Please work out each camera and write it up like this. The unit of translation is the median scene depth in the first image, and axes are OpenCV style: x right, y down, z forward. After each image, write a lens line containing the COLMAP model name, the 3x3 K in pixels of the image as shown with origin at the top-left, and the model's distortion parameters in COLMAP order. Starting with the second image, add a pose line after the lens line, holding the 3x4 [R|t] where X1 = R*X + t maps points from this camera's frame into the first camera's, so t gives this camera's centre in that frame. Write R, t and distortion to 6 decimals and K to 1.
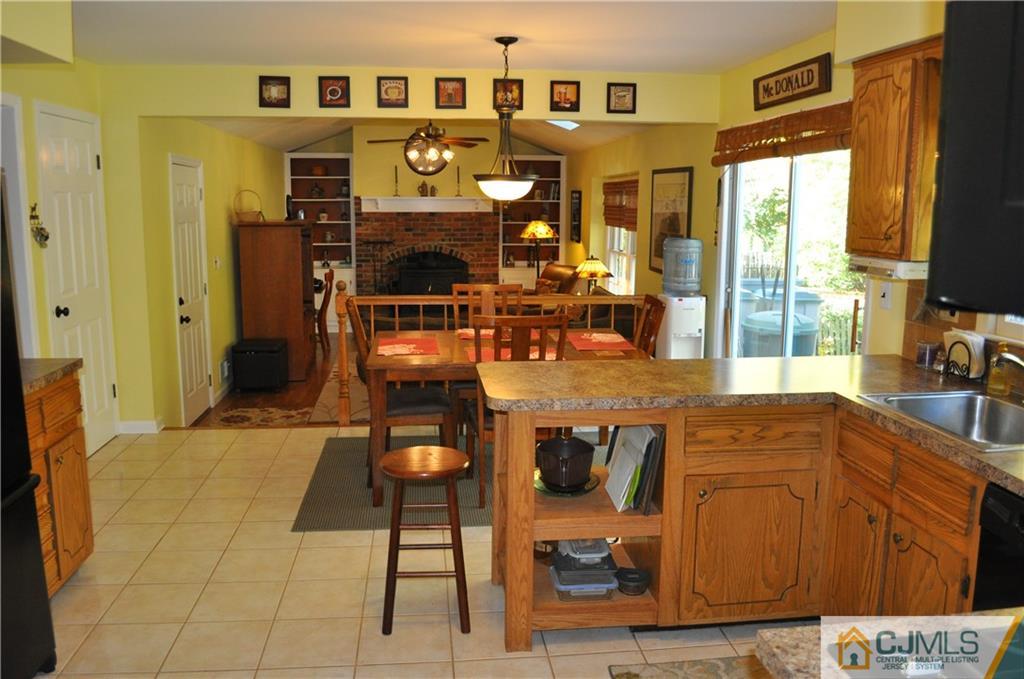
lens RADIAL K [[805.0, 0, 512.0], [0, 805.0, 339.5], [0, 0, 1]] dist [-0.088073, 0.001772]
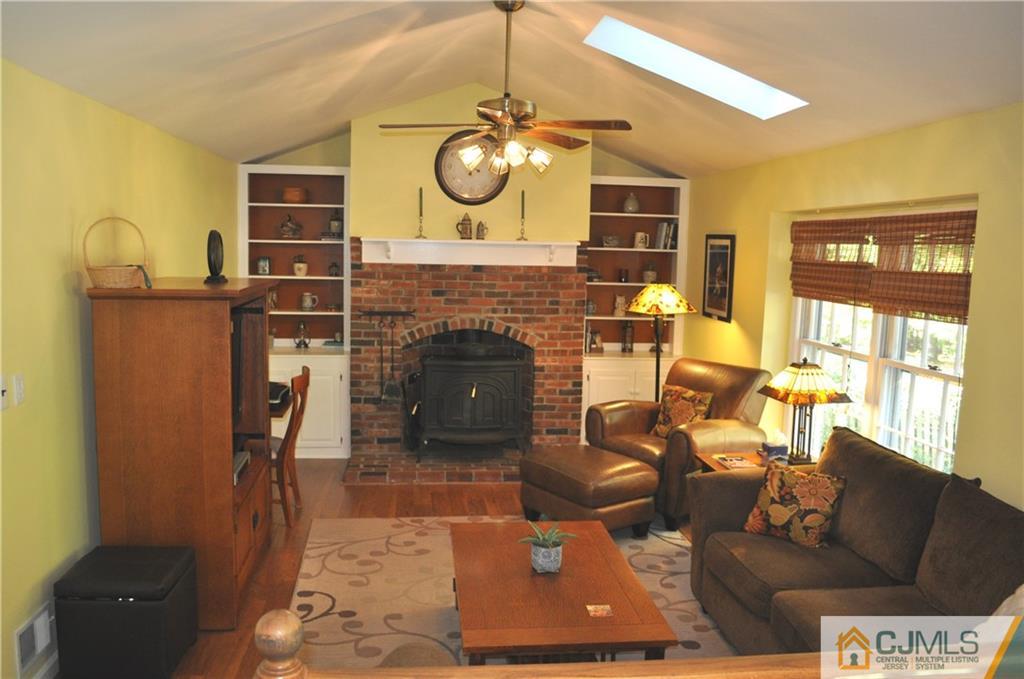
lens RADIAL K [[805.0, 0, 512.0], [0, 805.0, 339.5], [0, 0, 1]] dist [-0.088073, 0.001772]
pose [[0.999841, 0.016376, 0.007082, -0.076721], [-0.015966, 0.998383, -0.054551, -0.069180], [-0.007964, 0.054429, 0.998486, 0.391747]]
